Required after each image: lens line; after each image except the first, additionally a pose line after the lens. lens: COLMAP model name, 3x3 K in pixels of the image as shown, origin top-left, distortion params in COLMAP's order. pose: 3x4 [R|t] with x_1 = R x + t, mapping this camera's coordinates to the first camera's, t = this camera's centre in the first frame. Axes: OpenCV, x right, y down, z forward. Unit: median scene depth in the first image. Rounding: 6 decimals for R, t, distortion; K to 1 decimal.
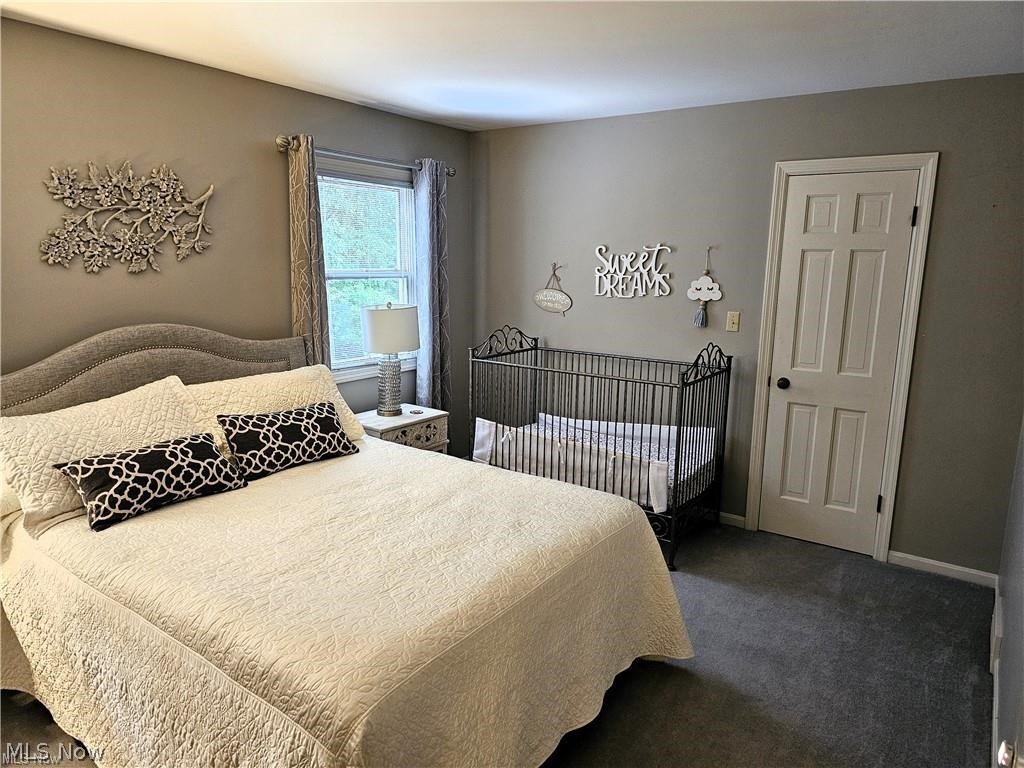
lens RADIAL K [[690.6, 0, 515.1], [0, 690.6, 387.3], [0, 0, 1]] dist [0.061993, -0.050480]
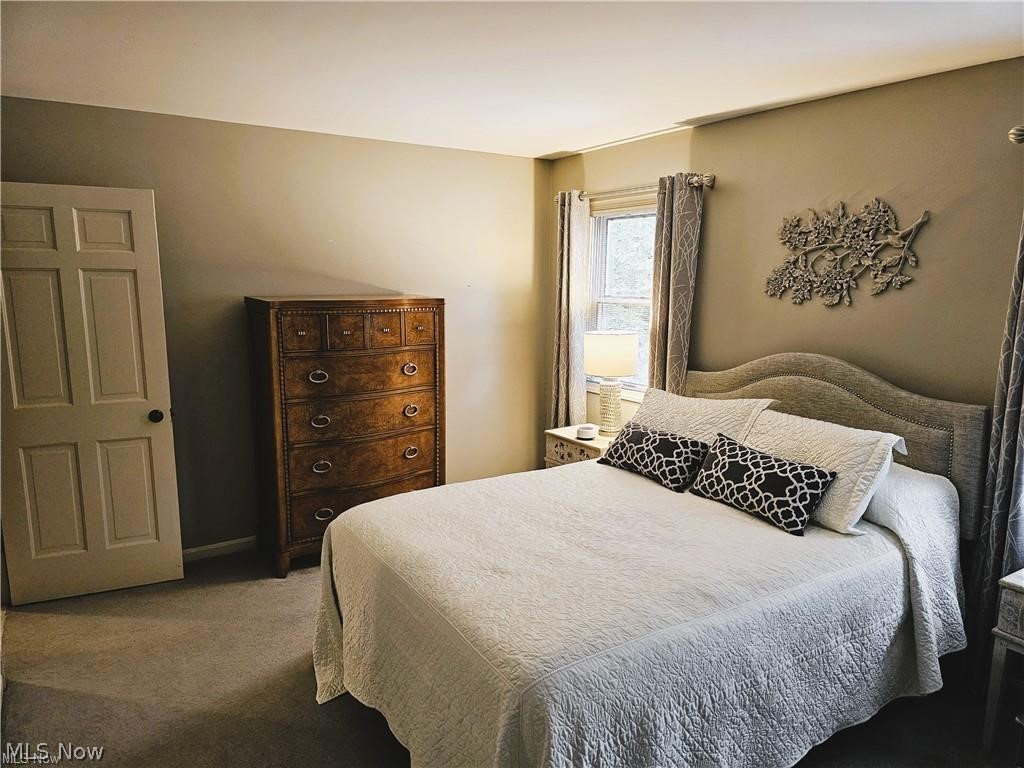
lens RADIAL K [[690.6, 0, 515.1], [0, 690.6, 382.7], [0, 0, 1]] dist [0.061993, -0.050480]
pose [[-0.384143, 0.129341, -0.914169, 0.622456], [-0.194576, 0.956560, 0.217102, -0.190582], [0.902538, 0.261273, -0.342289, 0.969224]]
